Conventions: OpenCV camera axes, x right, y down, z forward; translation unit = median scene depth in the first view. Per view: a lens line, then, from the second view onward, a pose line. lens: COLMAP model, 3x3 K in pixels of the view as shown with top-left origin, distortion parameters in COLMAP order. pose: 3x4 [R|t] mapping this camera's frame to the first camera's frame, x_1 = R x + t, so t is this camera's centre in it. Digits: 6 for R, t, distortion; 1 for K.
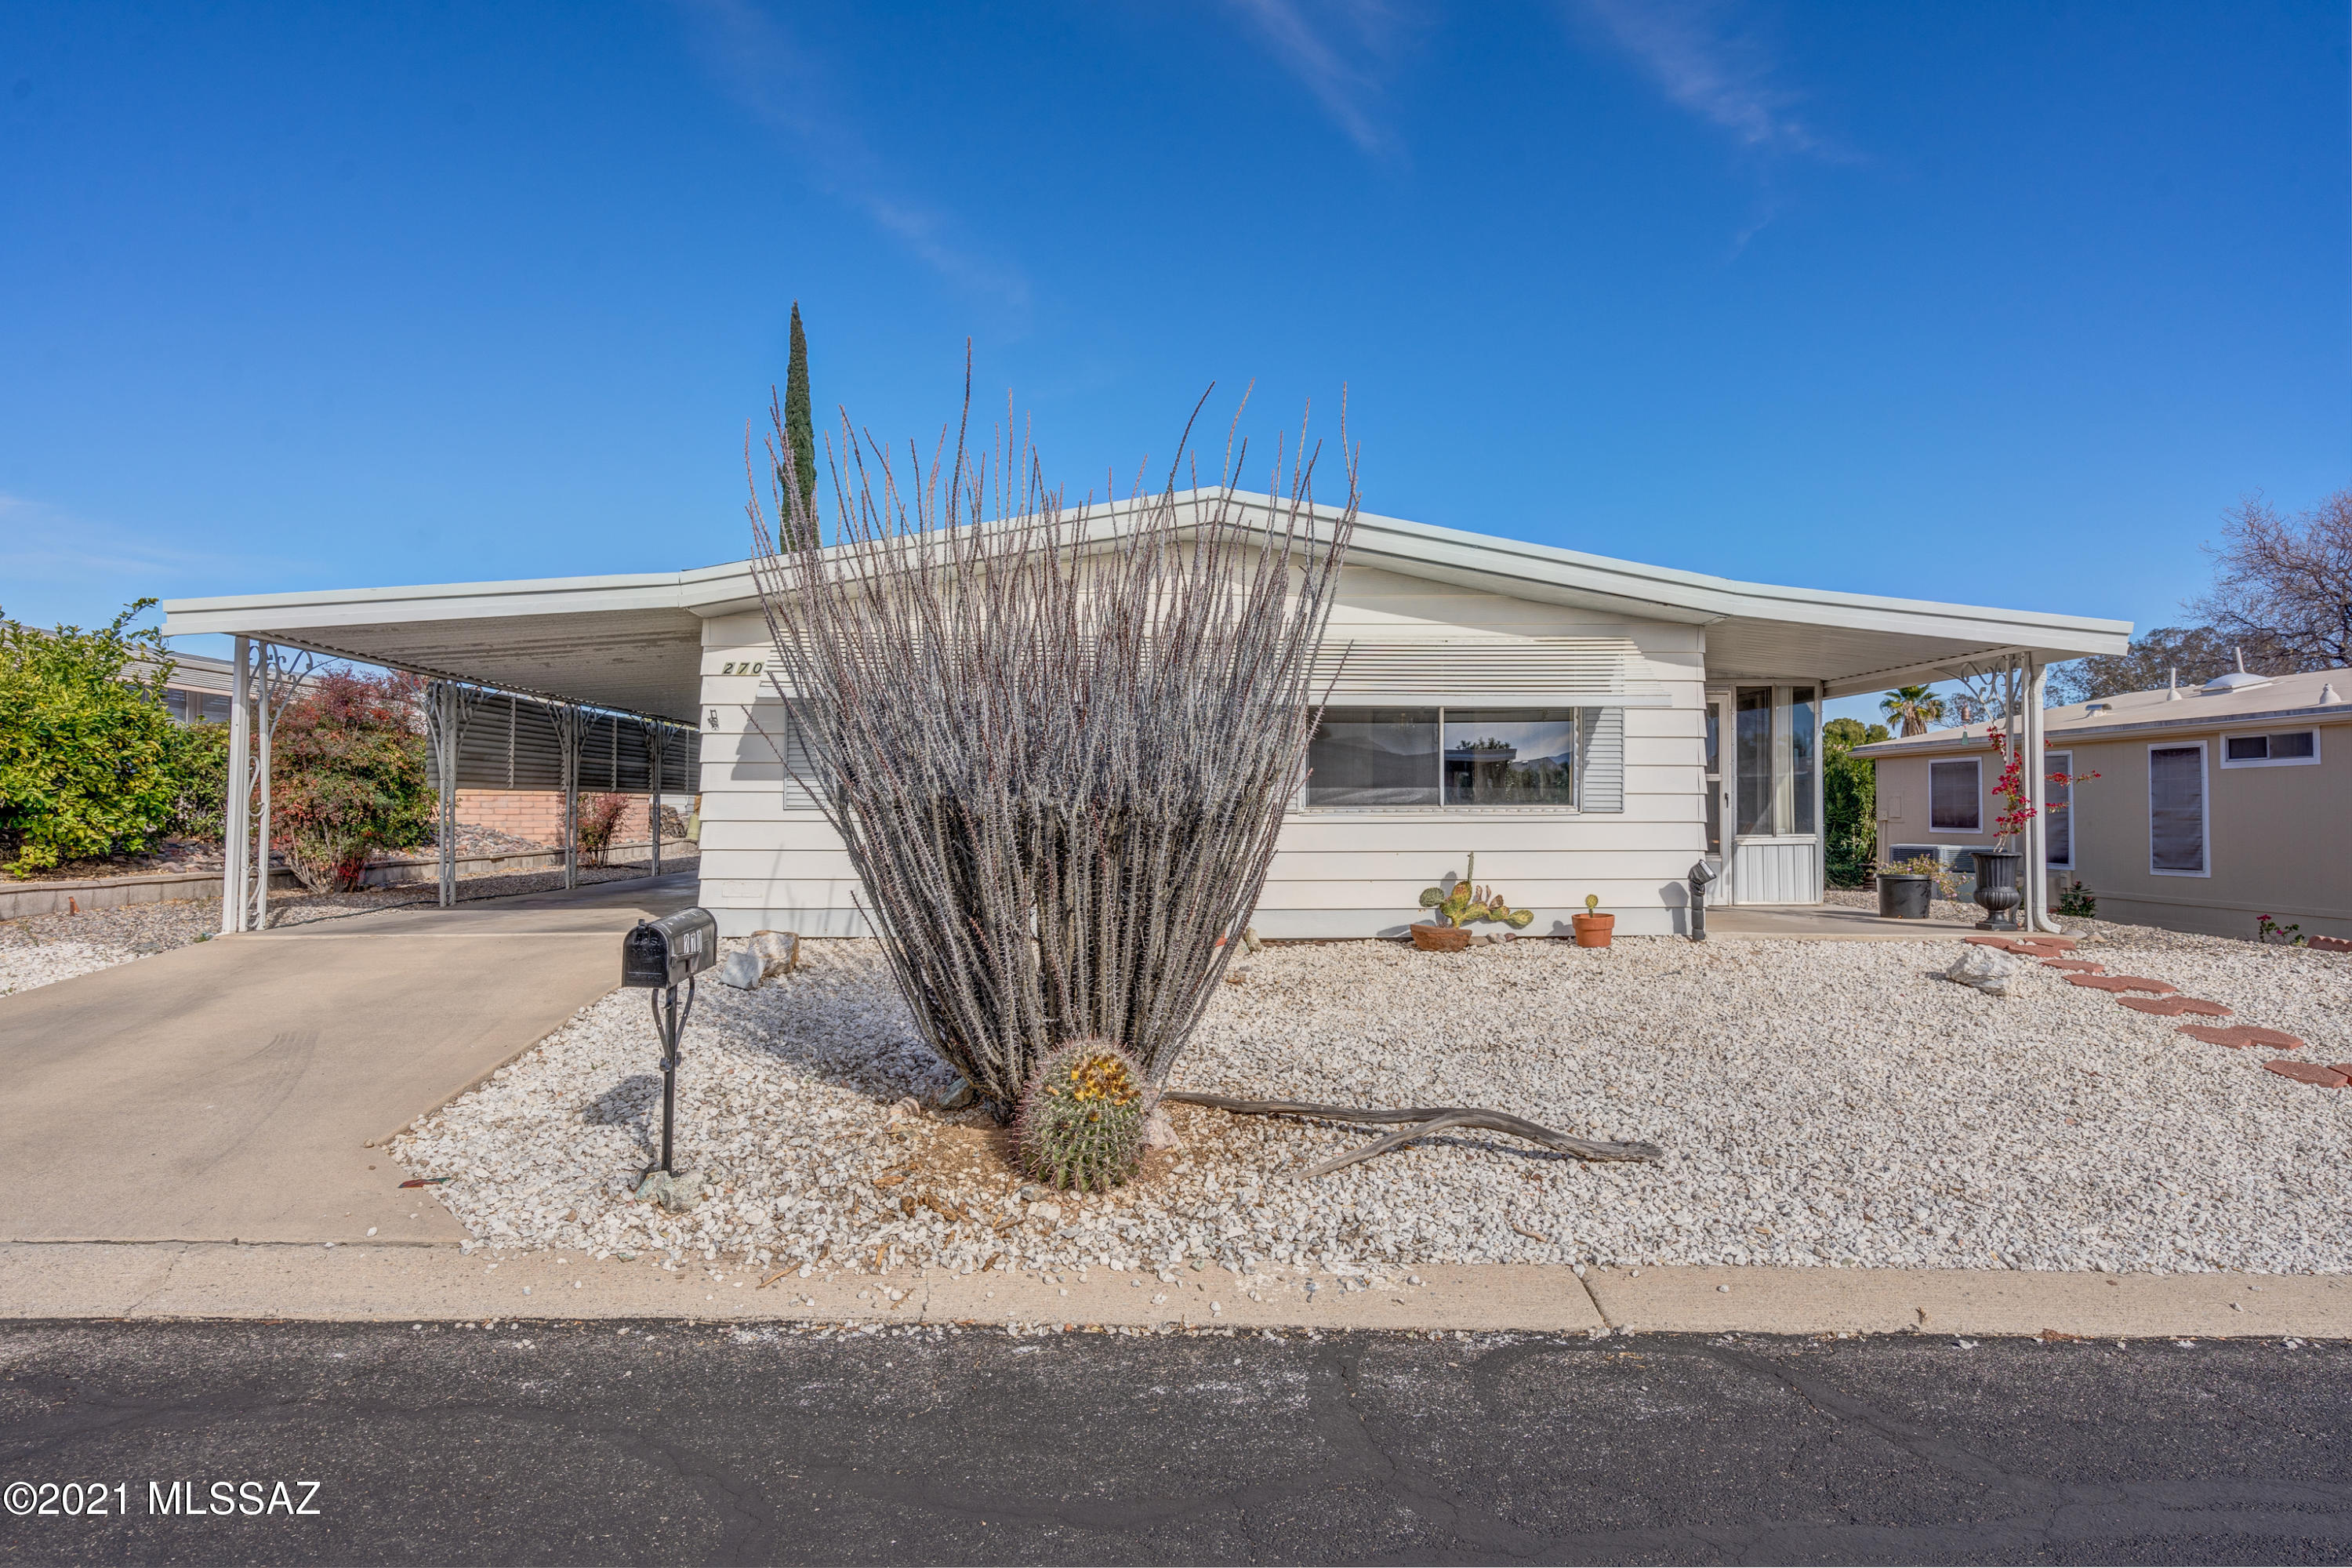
lens RADIAL K [[1331.3, 0, 1176.0], [0, 1331.3, 784.0], [0, 0, 1]] dist [0.011681, 0.000648]
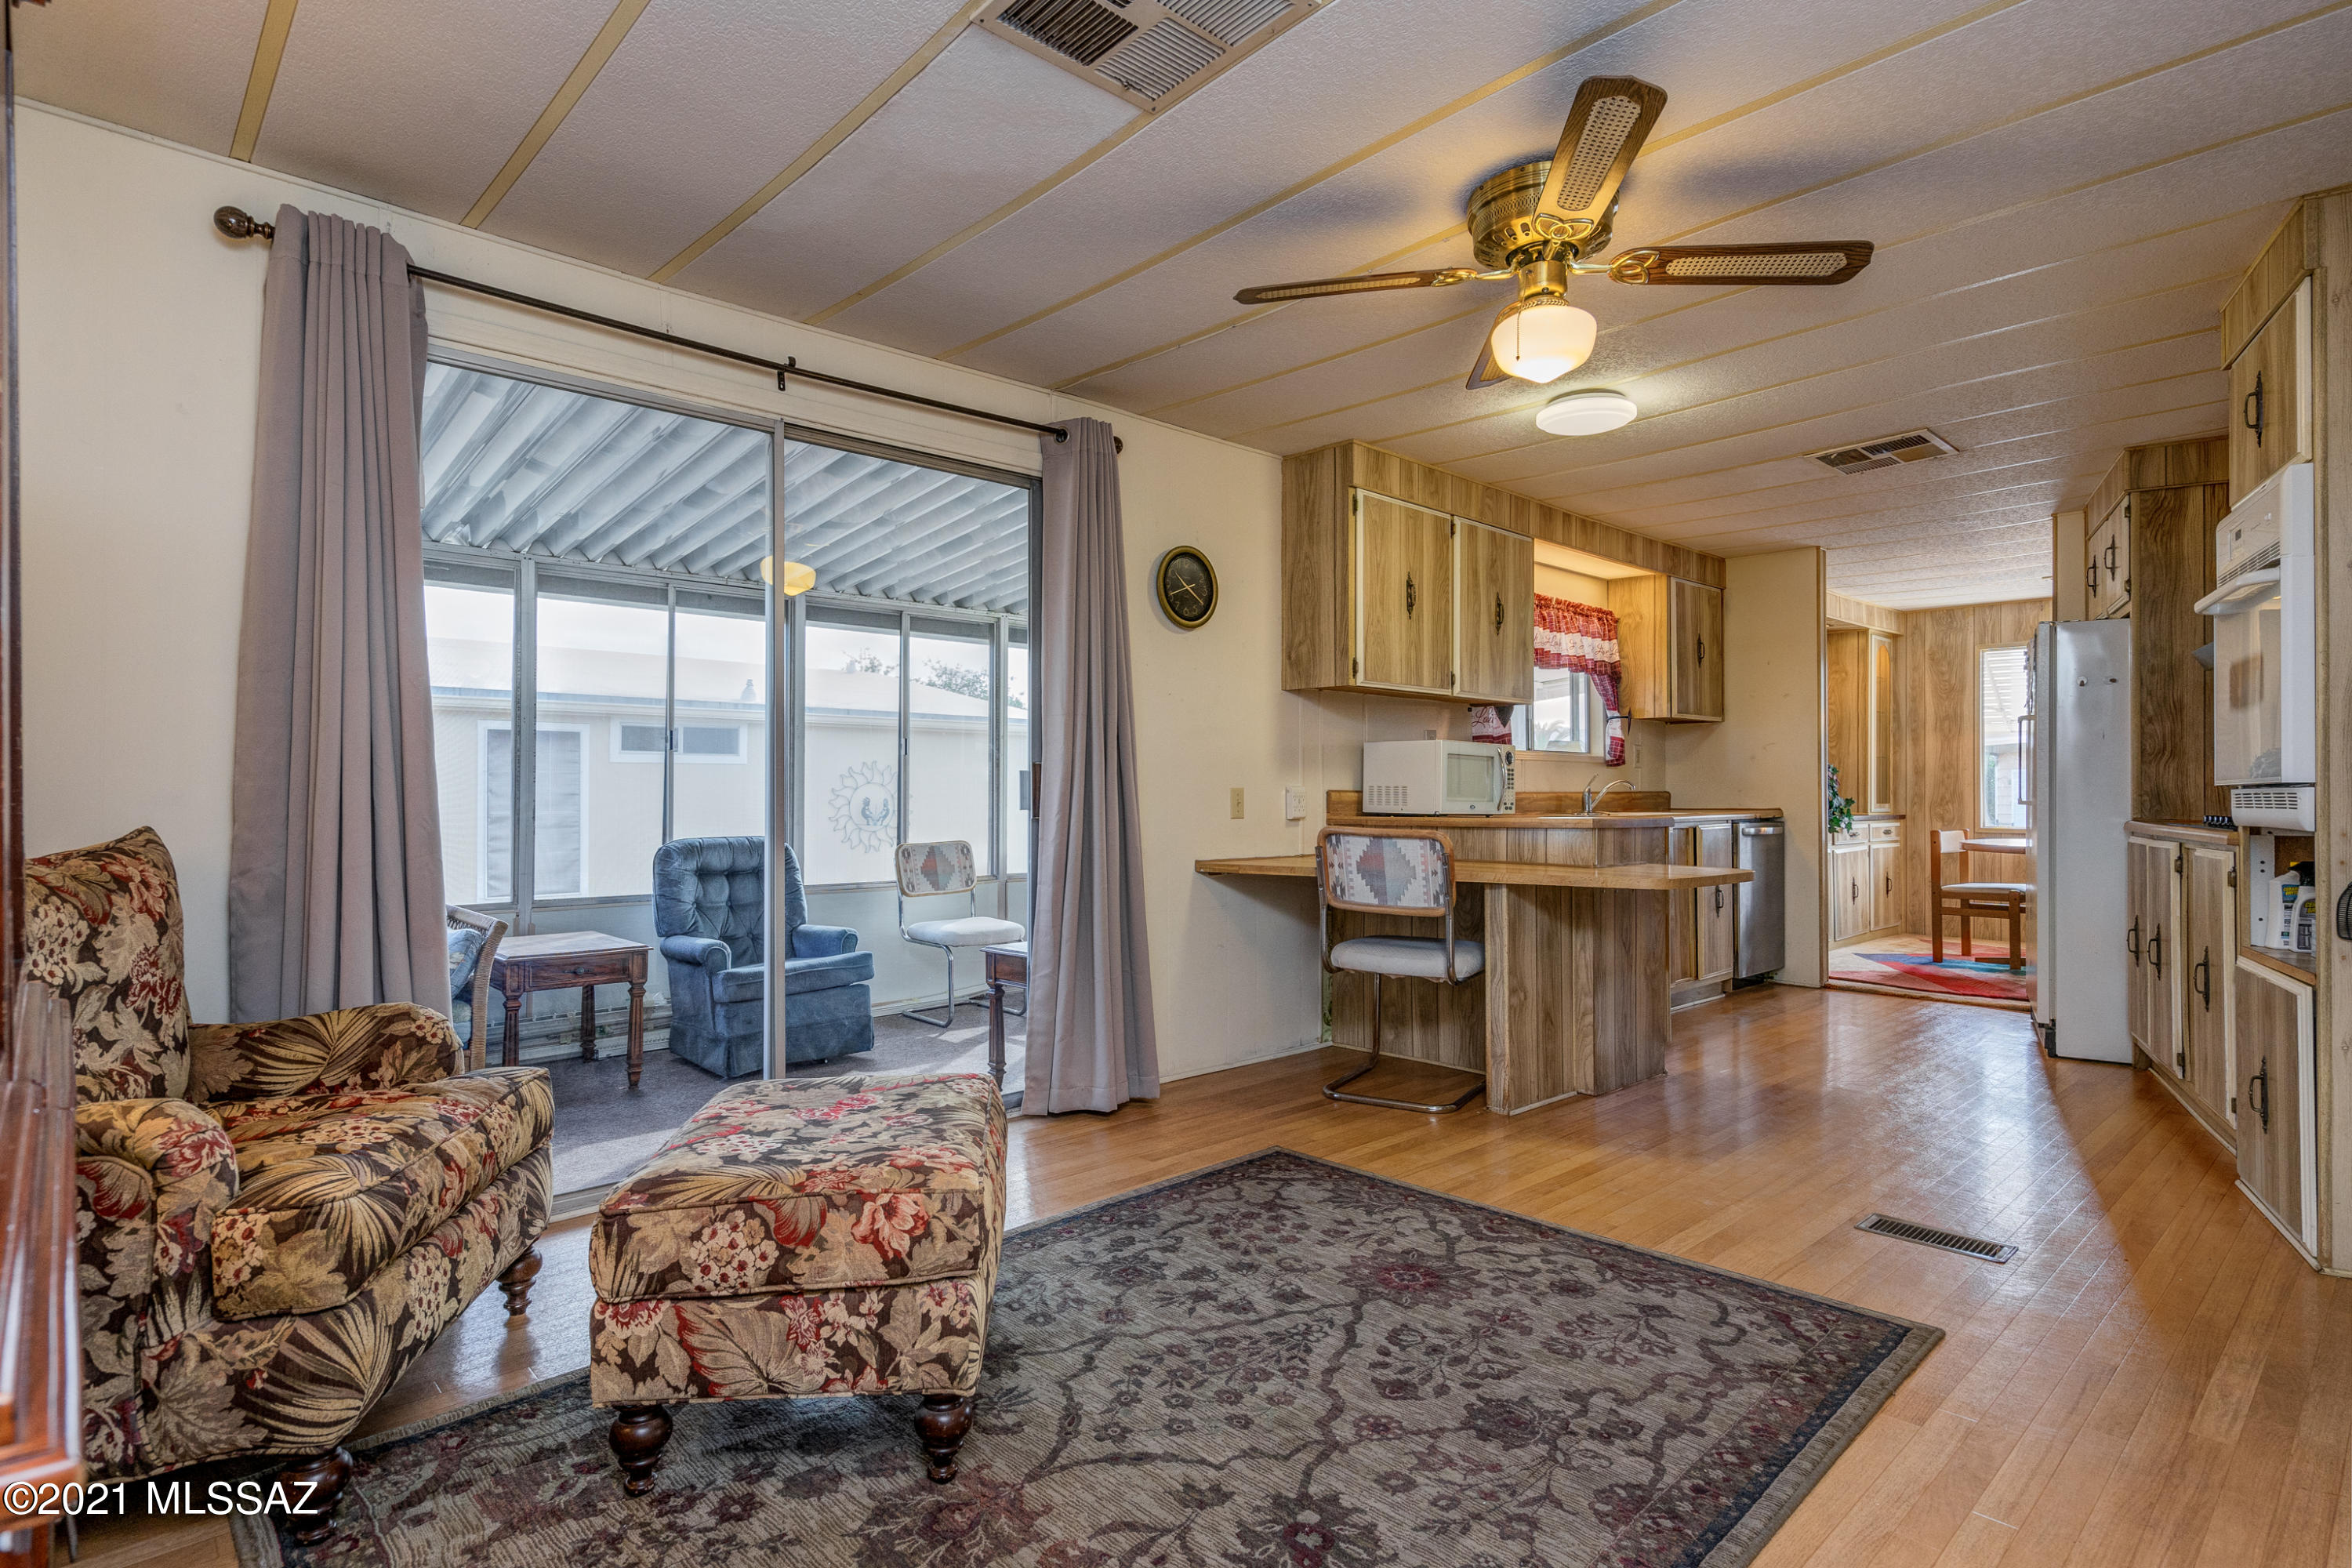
lens RADIAL K [[1220.5, 0, 1181.7], [0, 1220.5, 786.7], [0, 0, 1]] dist [0.001561, 0.000950]
pose [[-0.655431, 0.002488, 0.755251, 0.007739], [-0.016046, 0.999723, -0.017218, 0.011404], [-0.755085, -0.023404, -0.655210, 1.364833]]
